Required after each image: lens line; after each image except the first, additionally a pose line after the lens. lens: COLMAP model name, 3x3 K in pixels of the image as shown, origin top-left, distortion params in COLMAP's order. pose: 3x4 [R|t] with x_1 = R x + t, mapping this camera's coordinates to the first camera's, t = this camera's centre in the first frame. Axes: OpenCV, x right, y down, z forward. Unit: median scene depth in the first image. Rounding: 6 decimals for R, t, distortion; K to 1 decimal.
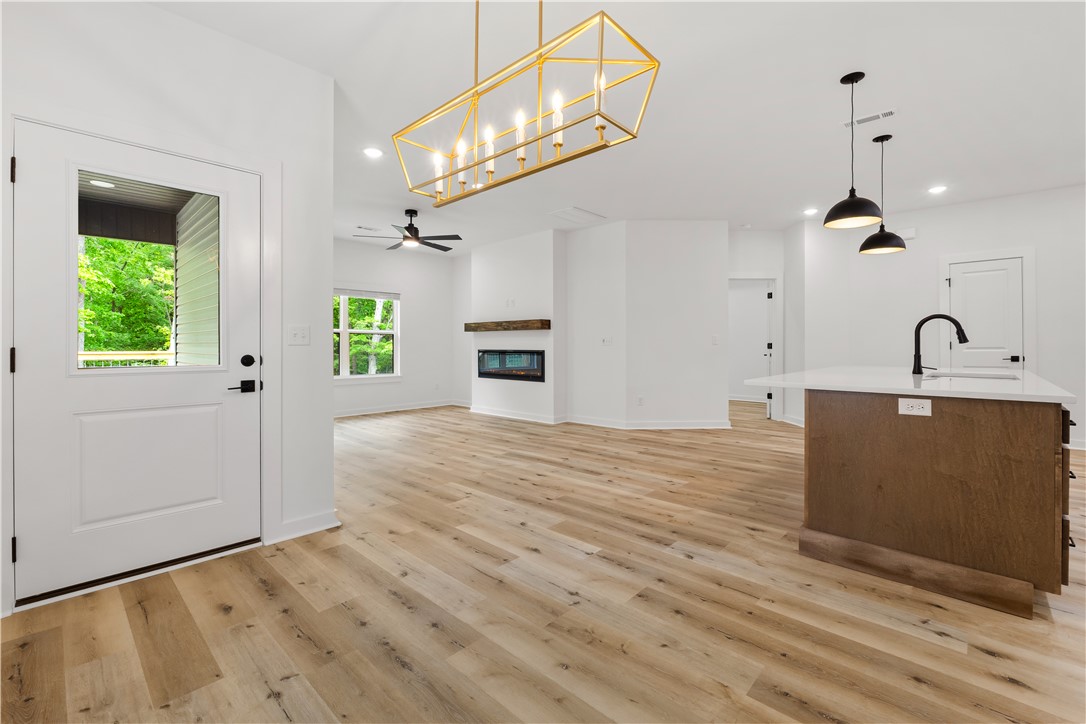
lens RADIAL K [[466.1, 0, 548.5], [0, 466.1, 347.2], [0, 0, 1]] dist [-0.003918, -0.000623]
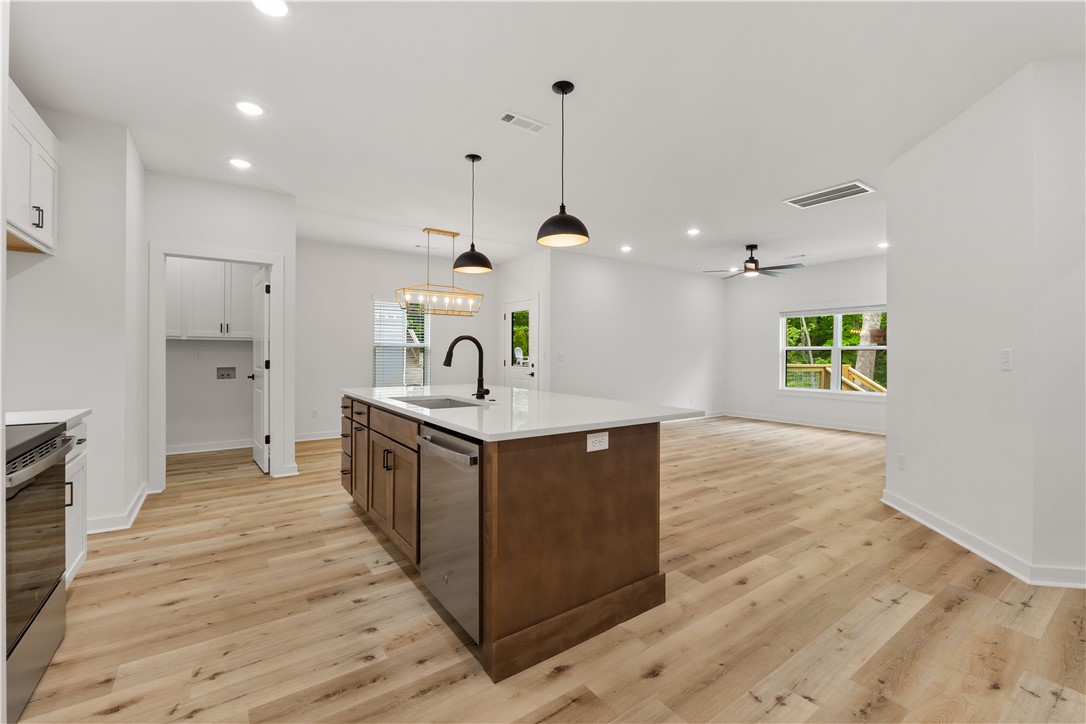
lens RADIAL K [[461.0, 0, 541.1], [0, 461.0, 363.2], [0, 0, 1]] dist [-0.005410, -0.000359]
pose [[-0.212804, 0.016723, -0.976952, 1.746880], [-0.009664, 0.999769, 0.019219, -0.034174], [0.977047, 0.013531, -0.212593, 1.372763]]
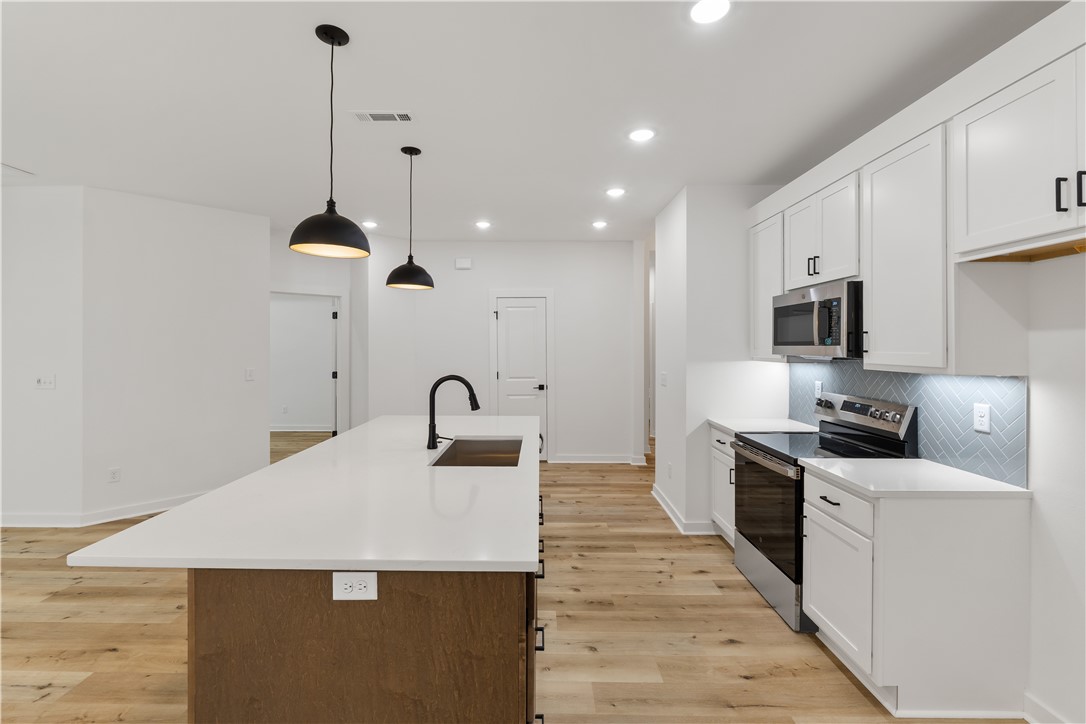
lens RADIAL K [[469.6, 0, 536.7], [0, 469.6, 345.5], [0, 0, 1]] dist [-0.005235, -0.000319]
pose [[0.738006, 0.003530, 0.674785, 0.393940], [-0.000868, 0.999990, -0.004282, -0.122603], [-0.674794, 0.002574, 0.738002, 0.288451]]
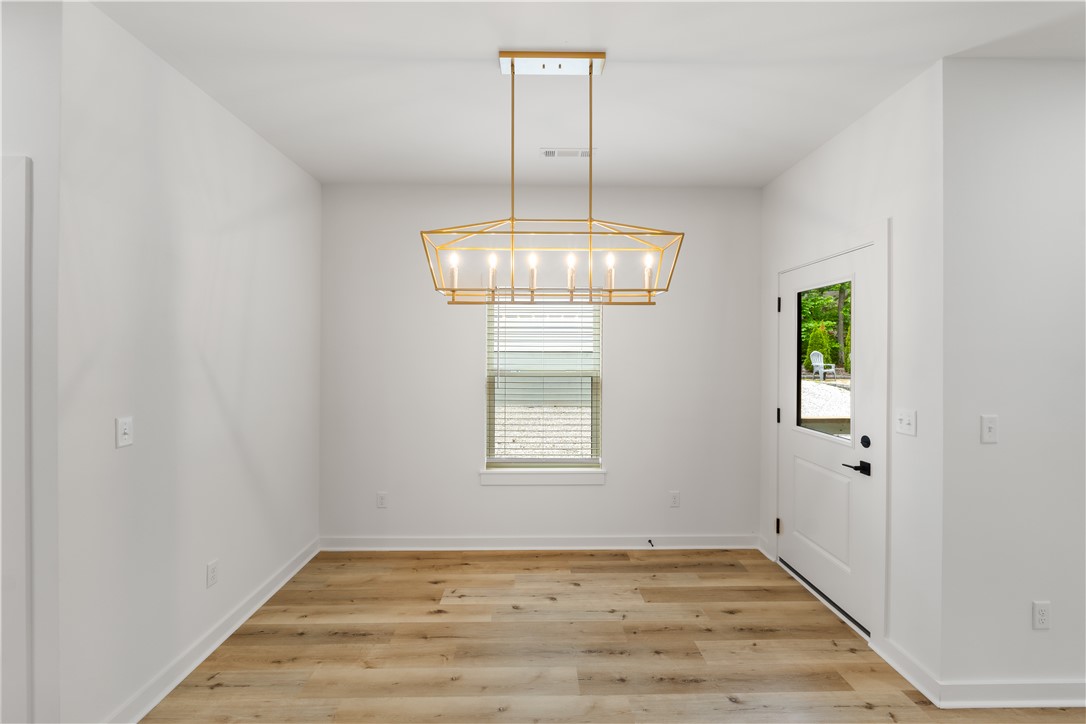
lens RADIAL K [[459.4, 0, 543.0], [0, 459.4, 362.0], [0, 0, 1]] dist [0.000369, -0.000004]
pose [[-0.717531, 0.012132, -0.696420, 0.411756], [-0.005262, 0.999725, 0.022838, -0.130240], [0.696506, 0.020052, -0.717271, 1.009889]]
